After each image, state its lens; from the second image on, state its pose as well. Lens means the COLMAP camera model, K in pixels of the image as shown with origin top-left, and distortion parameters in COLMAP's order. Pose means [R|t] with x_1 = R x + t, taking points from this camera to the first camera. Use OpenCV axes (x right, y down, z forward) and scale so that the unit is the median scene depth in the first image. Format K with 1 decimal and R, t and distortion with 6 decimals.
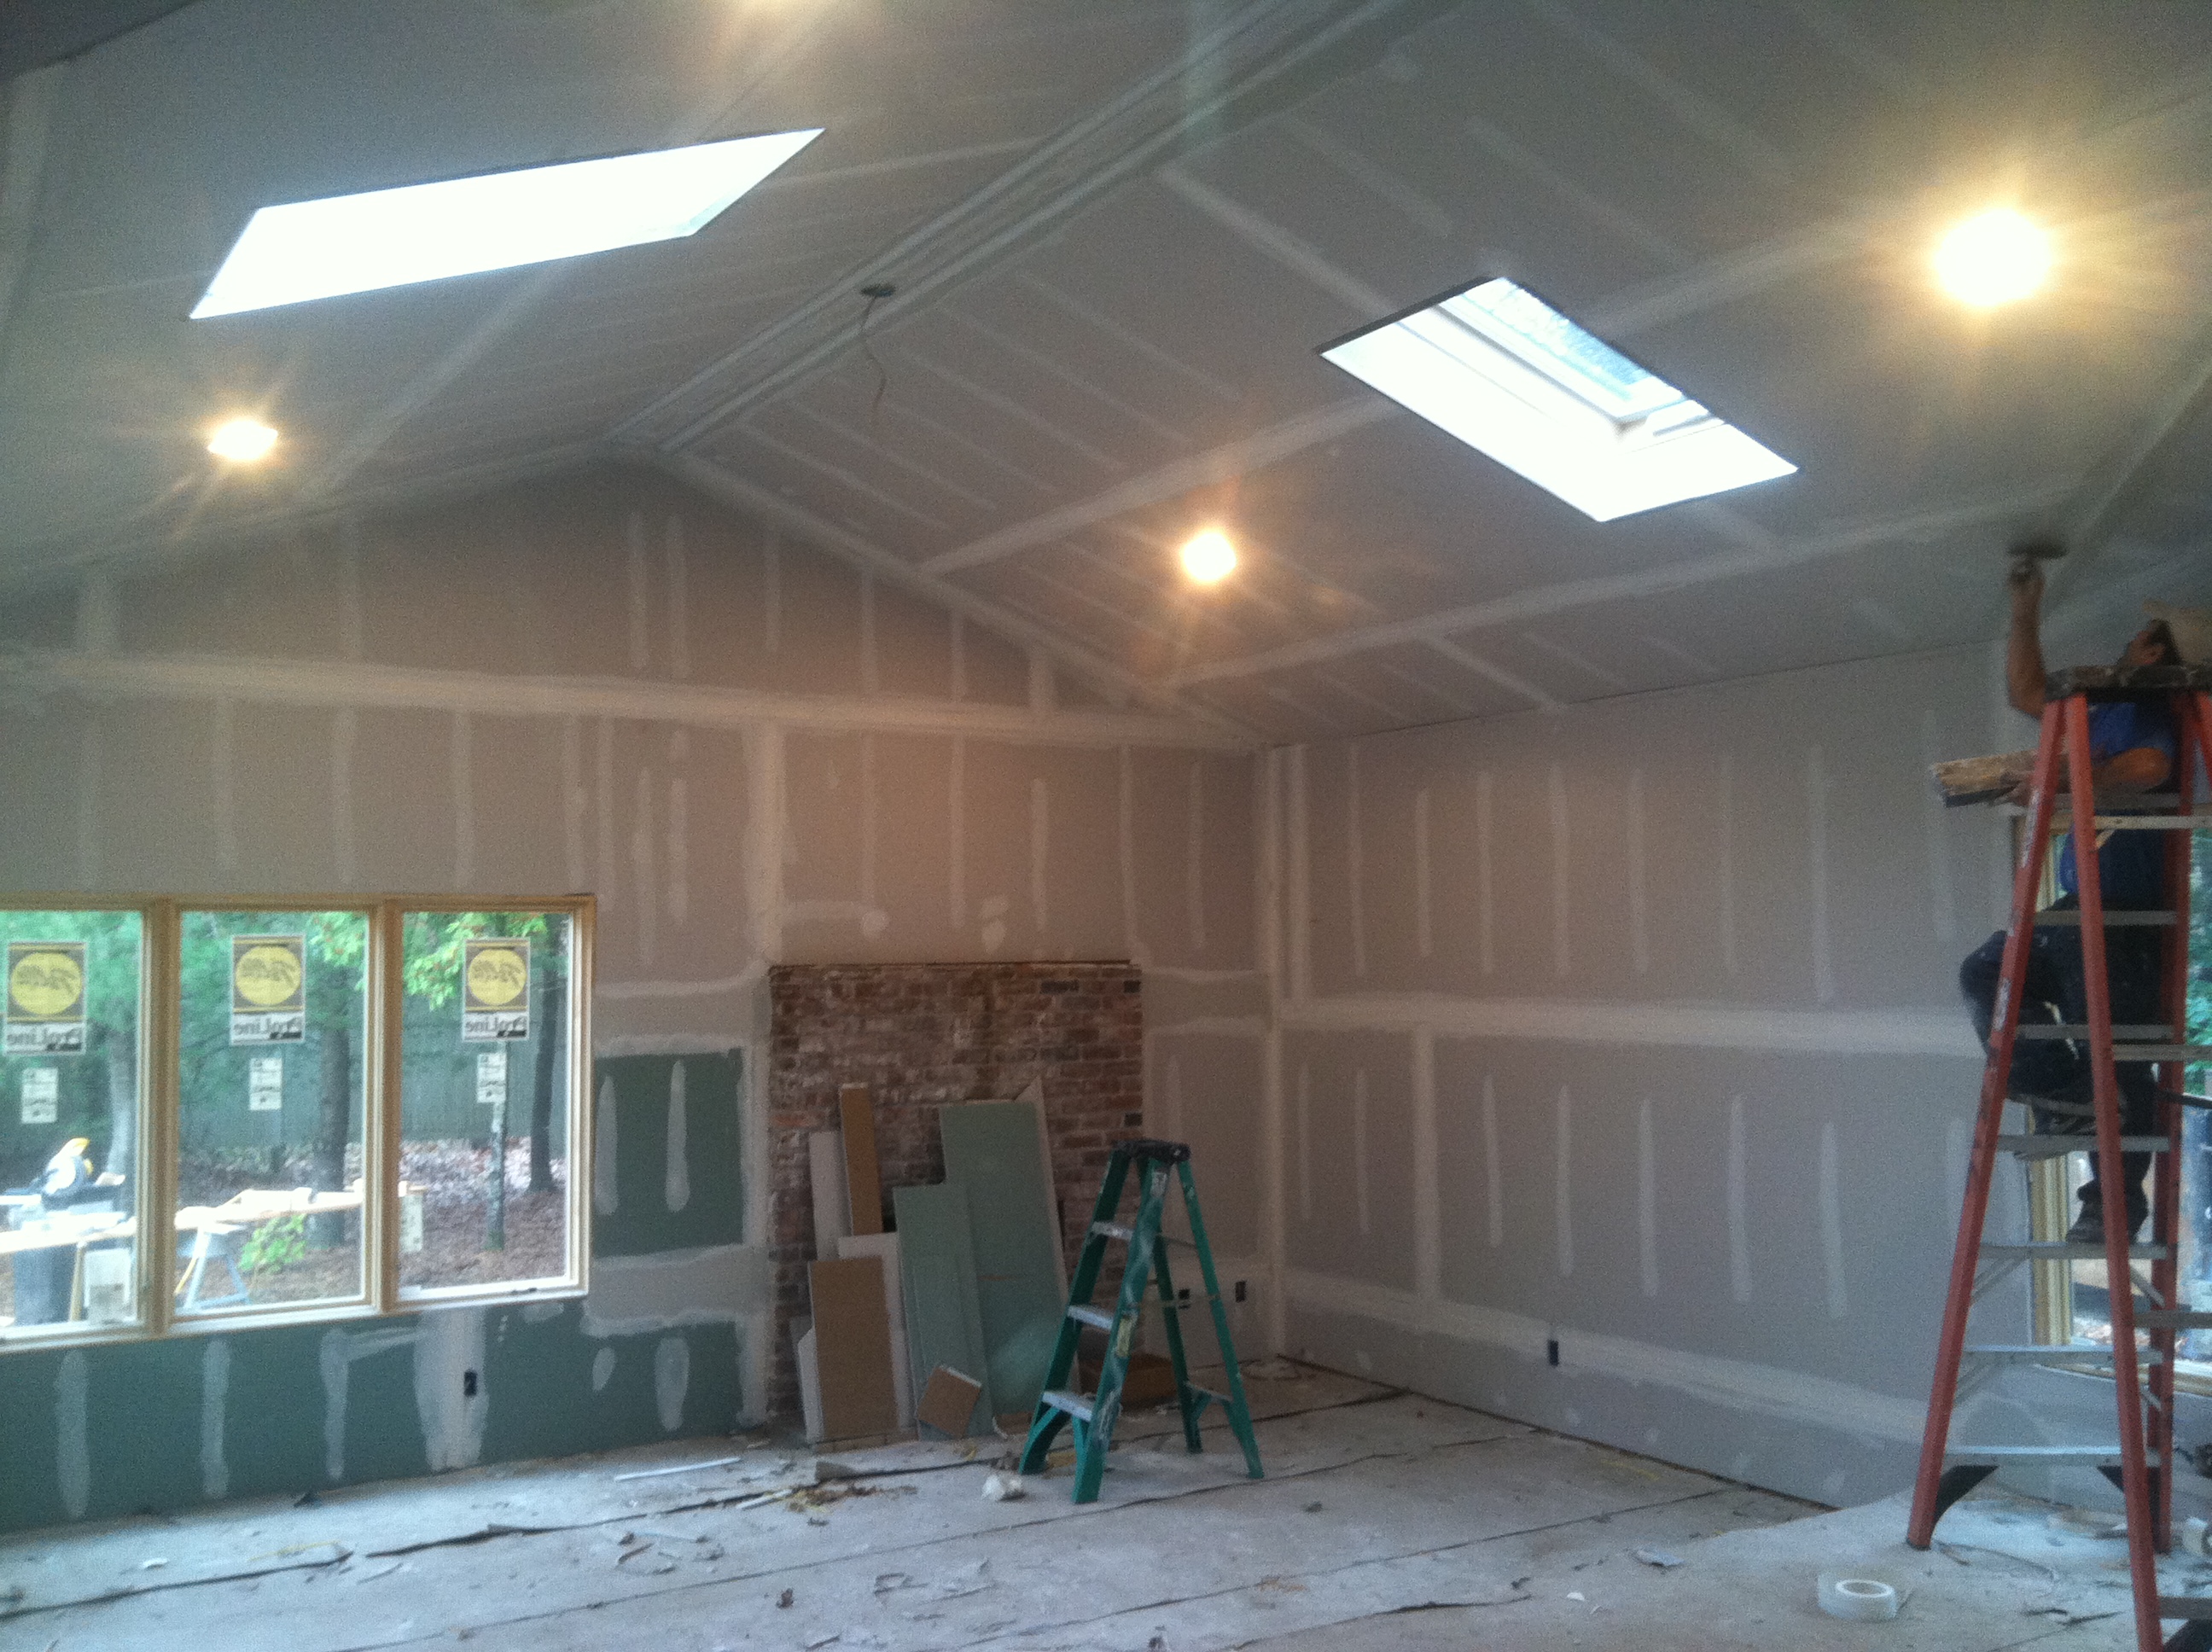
lens RADIAL K [[2036.6, 0, 1116.2], [0, 2036.6, 838.9], [0, 0, 1]] dist [0.104087, -0.213775]
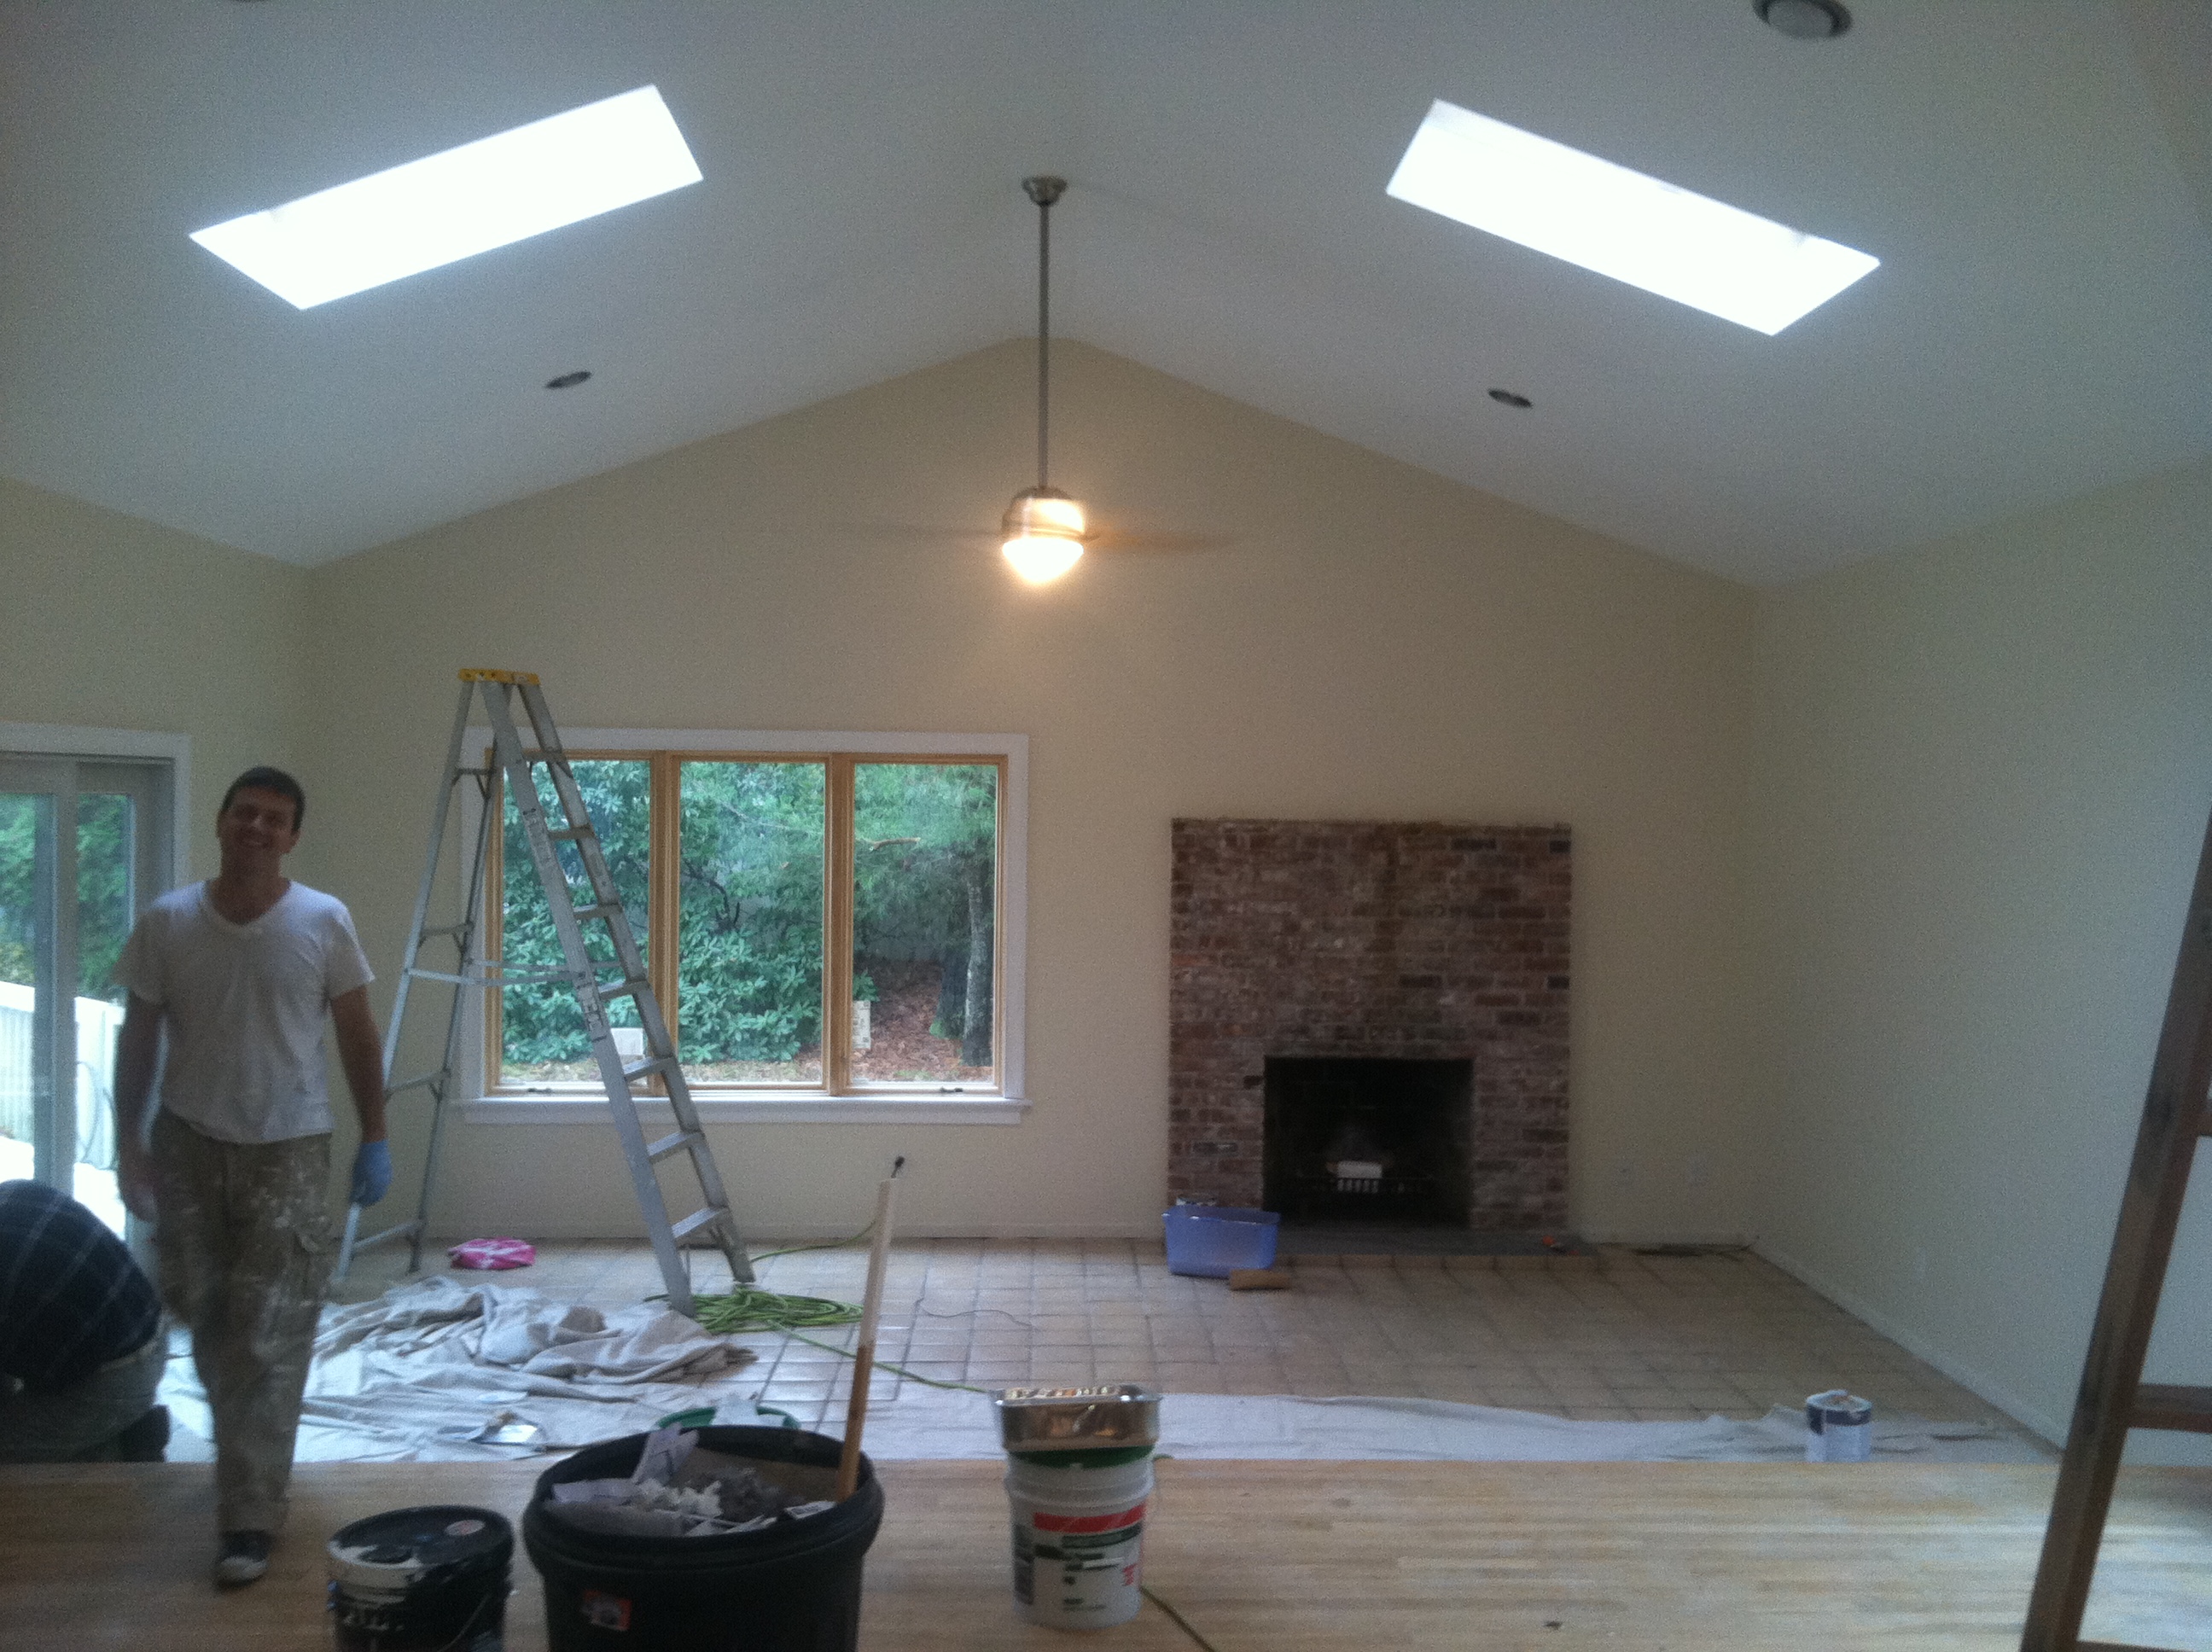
lens RADIAL K [[2036.6, 0, 1116.2], [0, 2036.6, 838.9], [0, 0, 1]] dist [0.104087, -0.213775]
pose [[0.860209, 0.024679, -0.509344, 0.337326], [0.010616, 0.997745, 0.066272, 0.002042], [0.509831, -0.062415, 0.858008, 0.058279]]
